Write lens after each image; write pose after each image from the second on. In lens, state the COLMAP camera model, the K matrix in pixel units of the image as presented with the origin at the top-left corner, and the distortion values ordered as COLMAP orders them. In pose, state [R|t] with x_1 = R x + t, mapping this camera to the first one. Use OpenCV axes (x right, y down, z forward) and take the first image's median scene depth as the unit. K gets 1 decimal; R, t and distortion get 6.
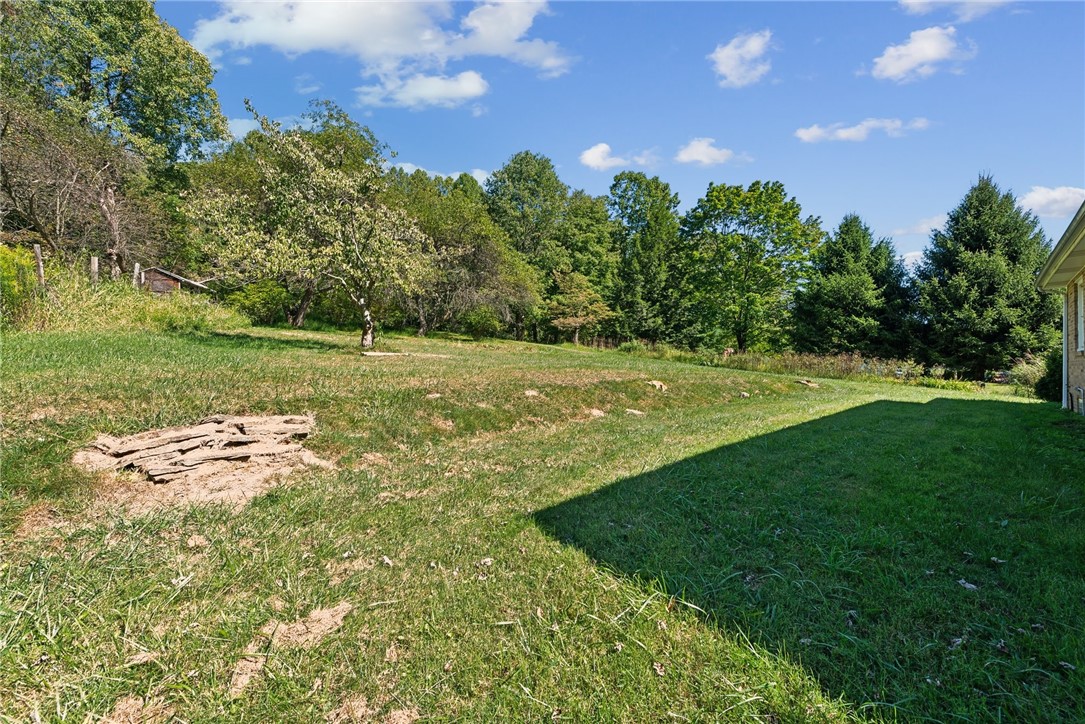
lens RADIAL K [[425.6, 0, 542.5], [0, 425.6, 362.0], [0, 0, 1]] dist [0.002017, 0.000109]
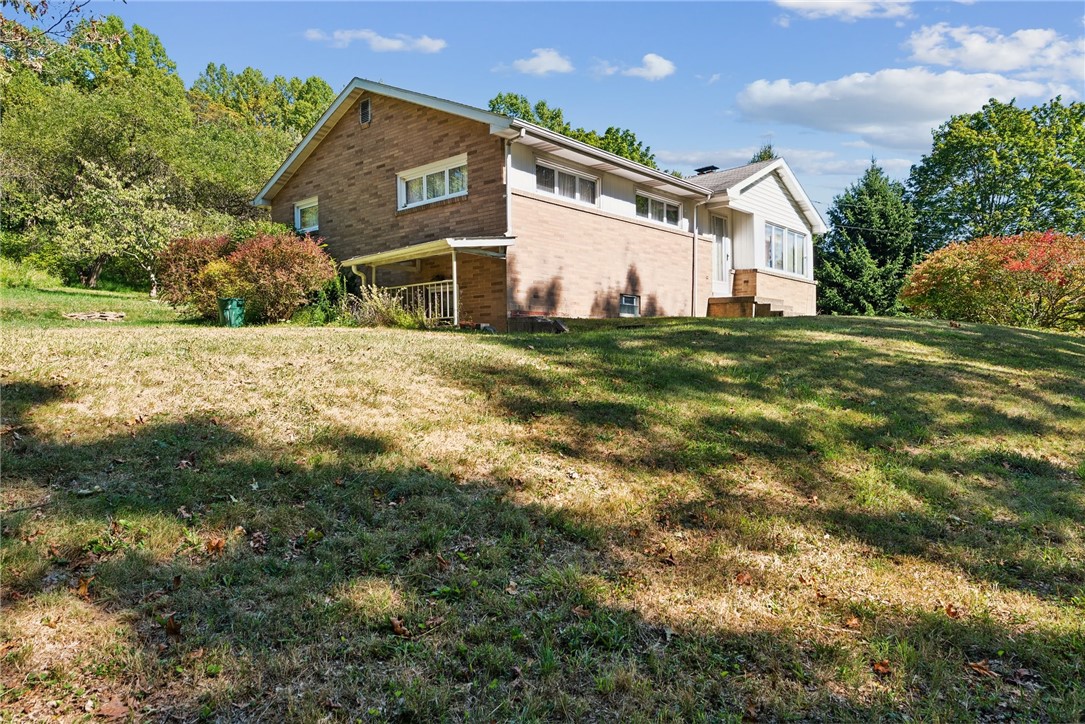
lens RADIAL K [[736.8, 0, 542.5], [0, 736.8, 362.0], [0, 0, 1]] dist [0.031633, -0.000446]
pose [[0.998568, -0.007208, 0.053012, 0.678724], [0.006709, 0.999932, 0.009580, 0.144791], [-0.053077, -0.009211, 0.998548, -1.408376]]
